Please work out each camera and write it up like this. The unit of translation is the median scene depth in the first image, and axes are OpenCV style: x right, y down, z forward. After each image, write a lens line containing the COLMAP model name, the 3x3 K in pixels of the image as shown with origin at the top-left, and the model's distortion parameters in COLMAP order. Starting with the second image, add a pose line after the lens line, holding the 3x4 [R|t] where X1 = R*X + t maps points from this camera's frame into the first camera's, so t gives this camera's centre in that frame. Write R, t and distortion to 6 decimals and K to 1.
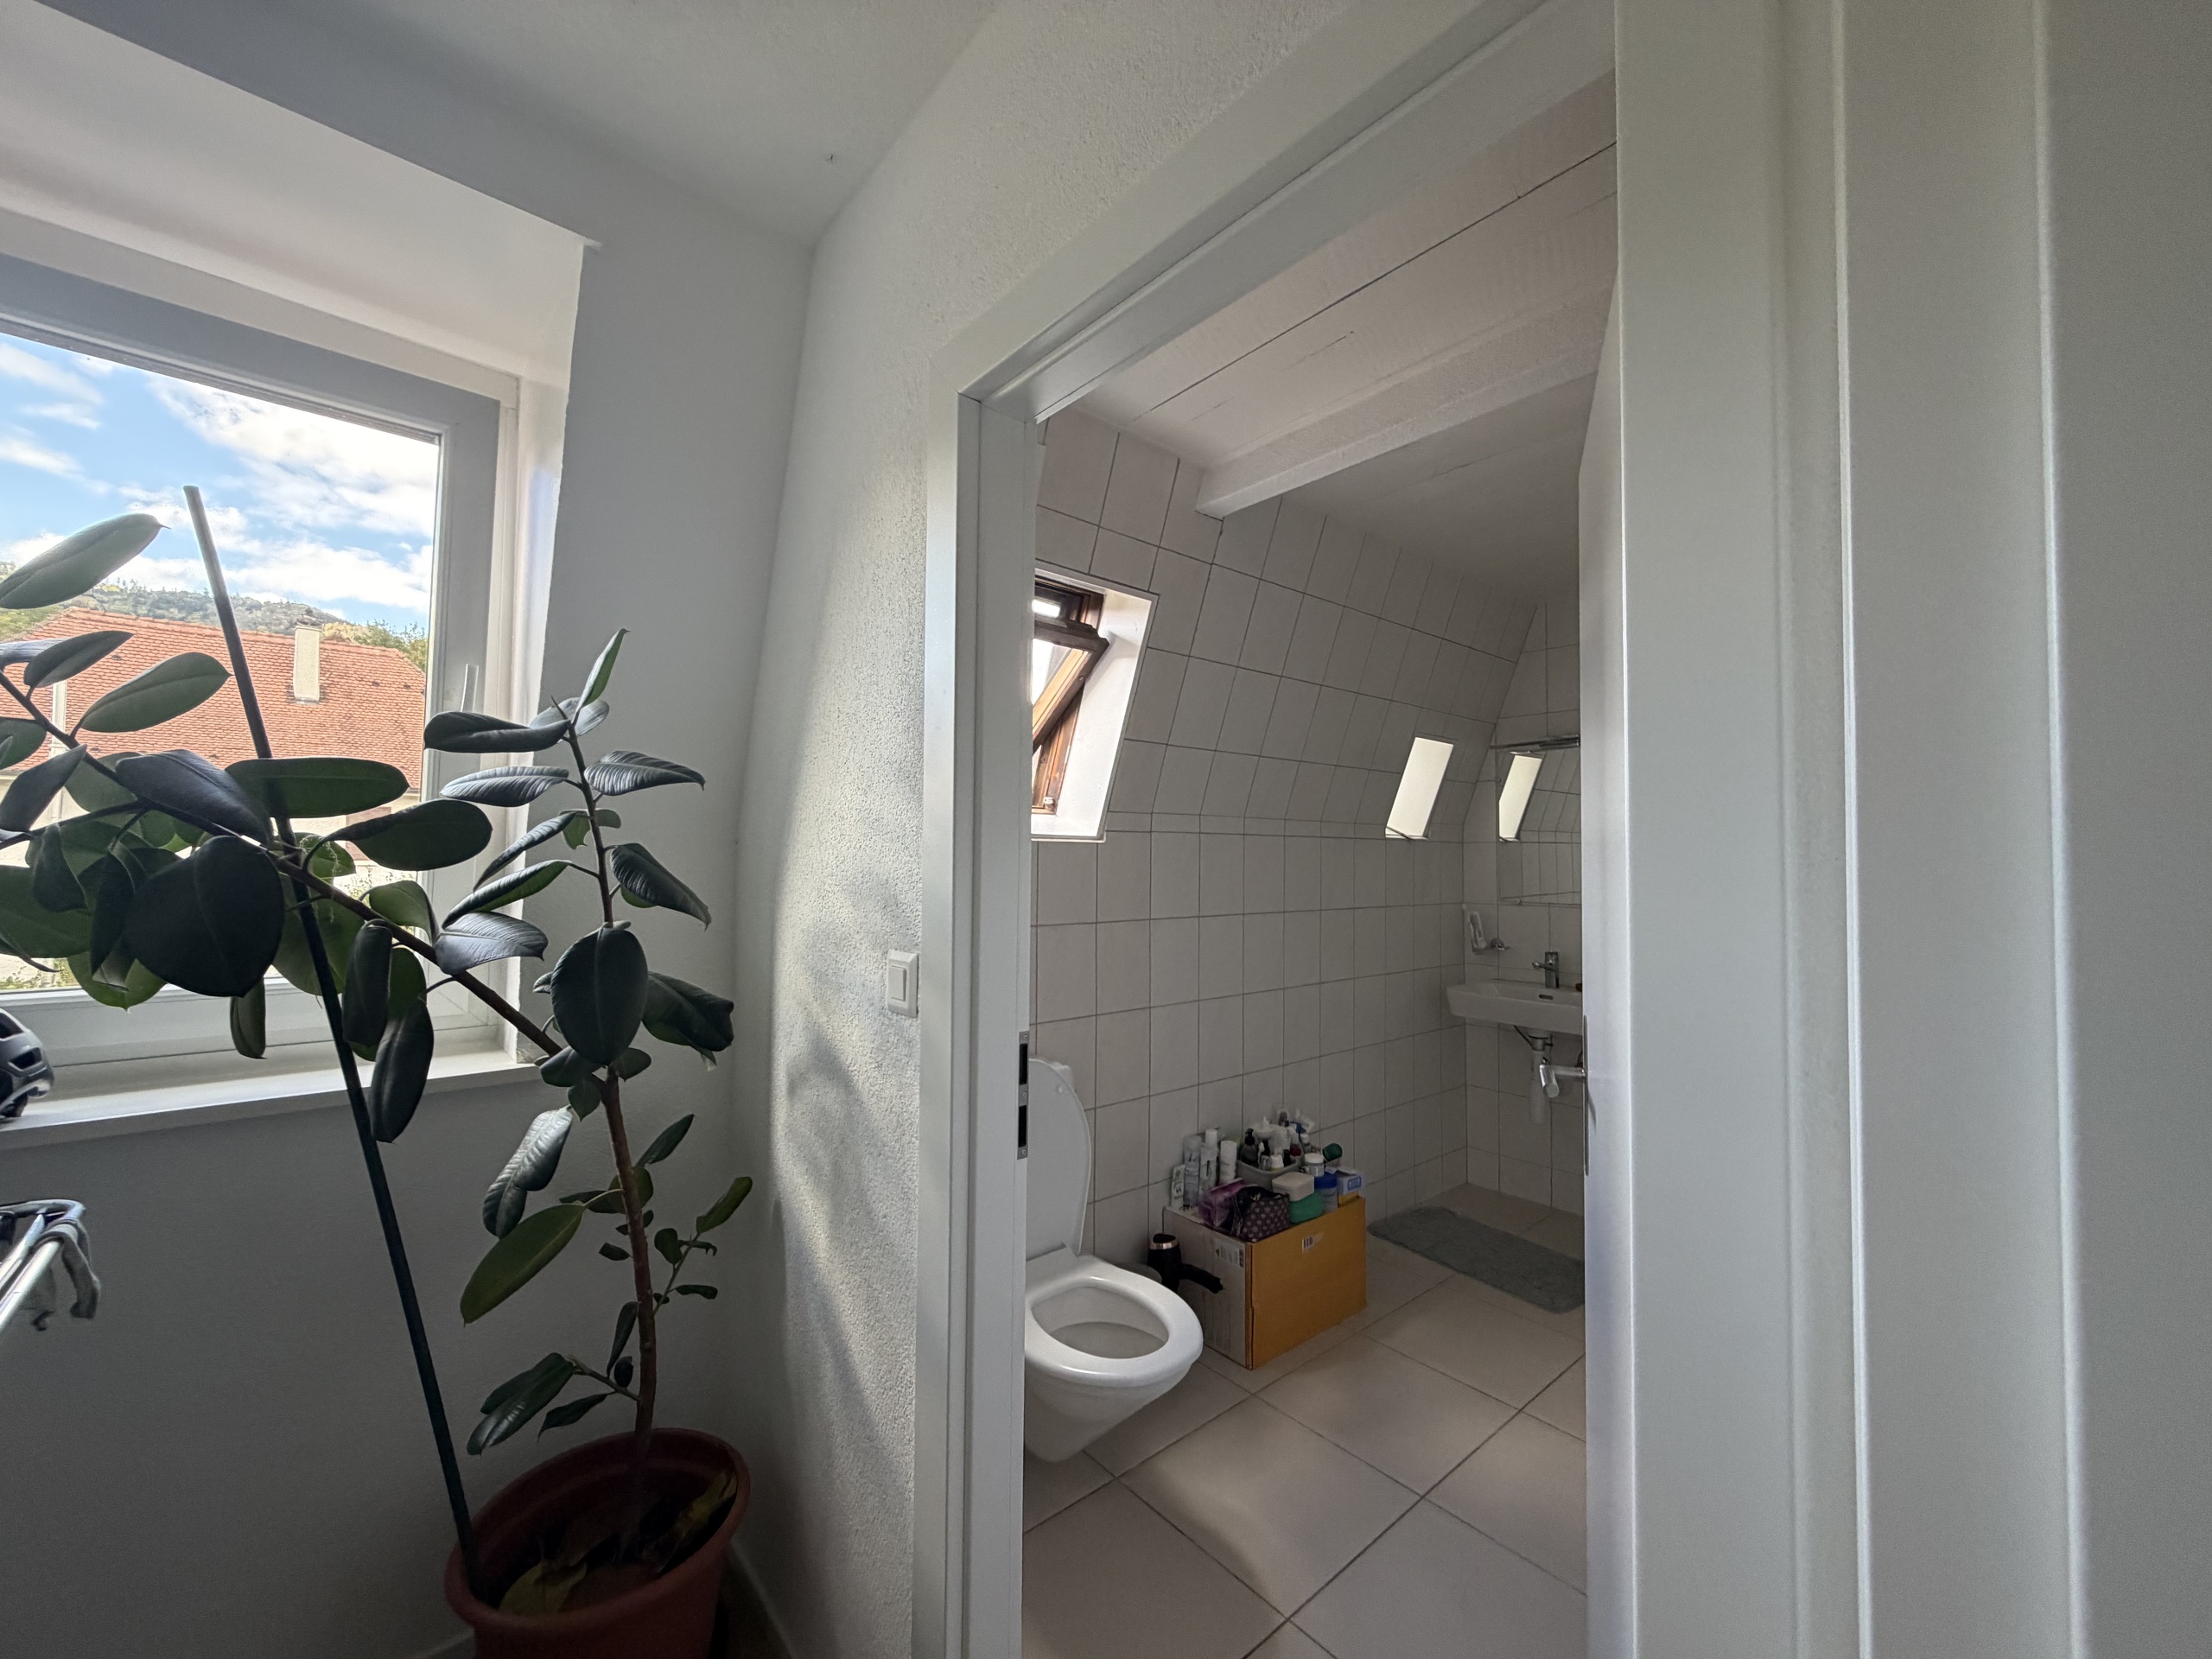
lens RADIAL K [[896.0, 0, 1107.6], [0, 896.0, 828.0], [0, 0, 1]] dist [-0.004626, -0.000513]
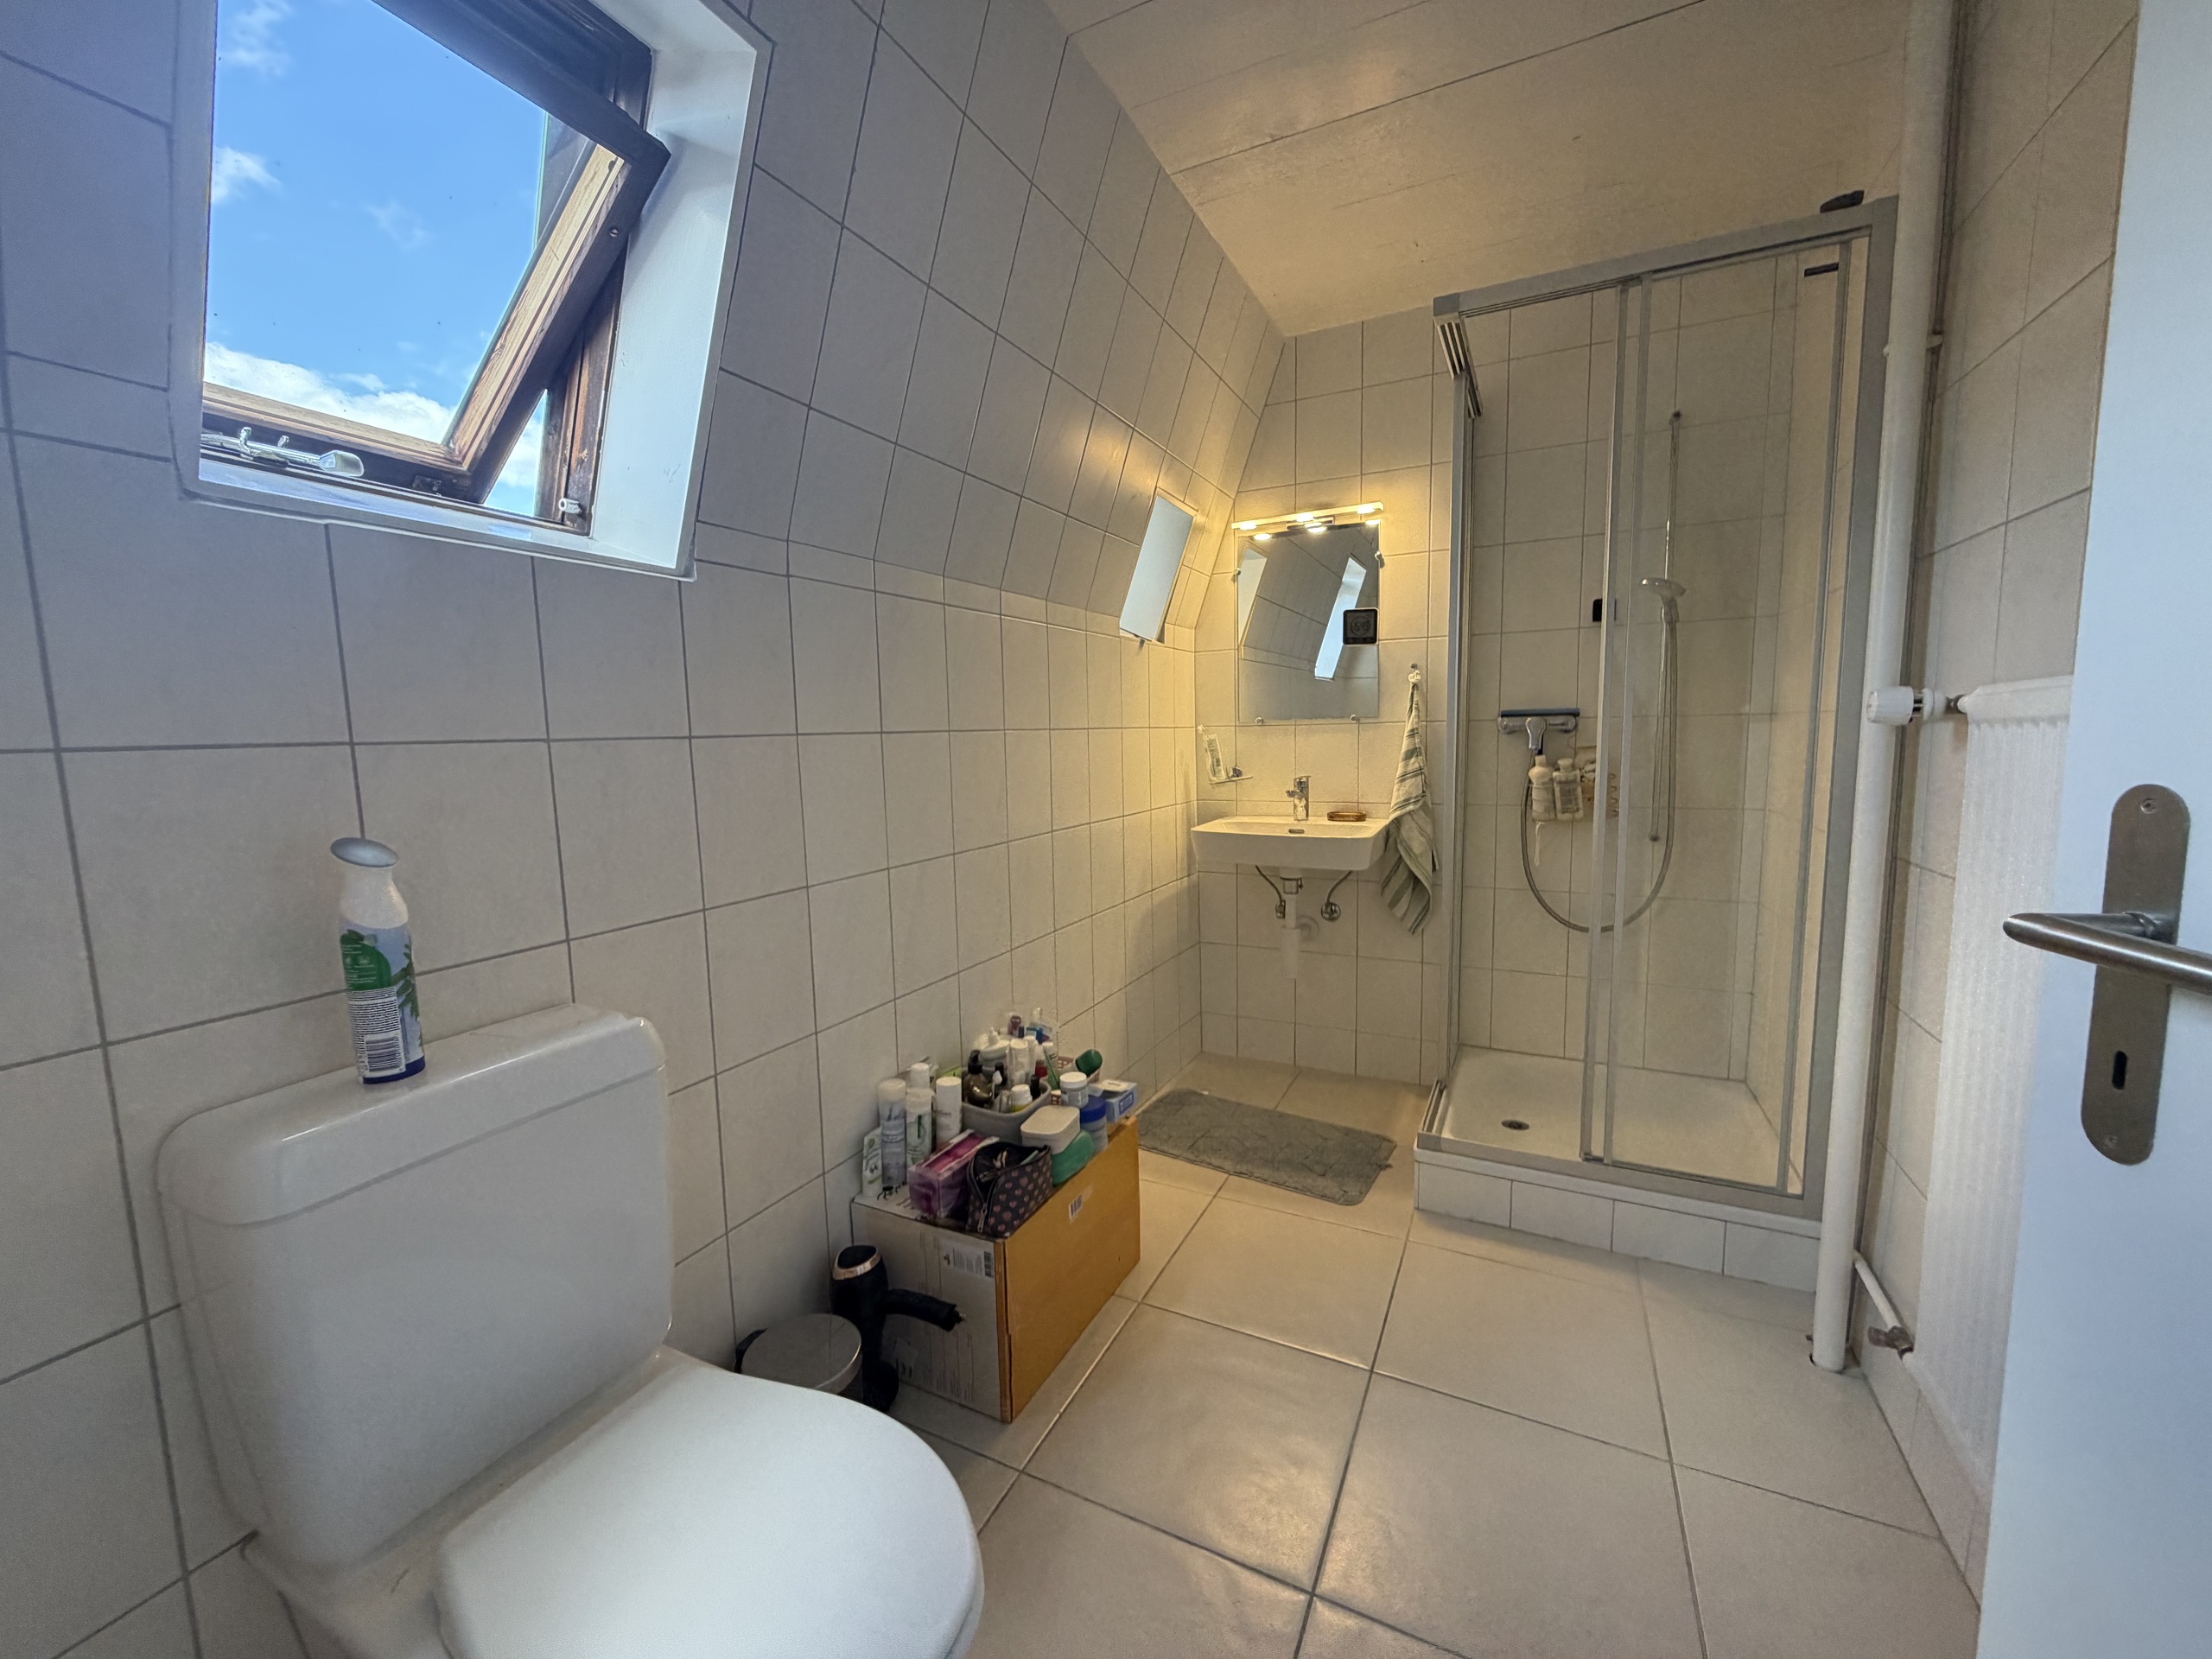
lens RADIAL K [[896.0, 0, 1111.1], [0, 896.0, 823.1], [0, 0, 1]] dist [-0.004626, -0.000513]
pose [[0.922204, -0.069616, 0.380386, 0.011381], [0.016636, 0.989894, 0.140833, 0.080778], [-0.386346, -0.123548, 0.914042, 0.396211]]
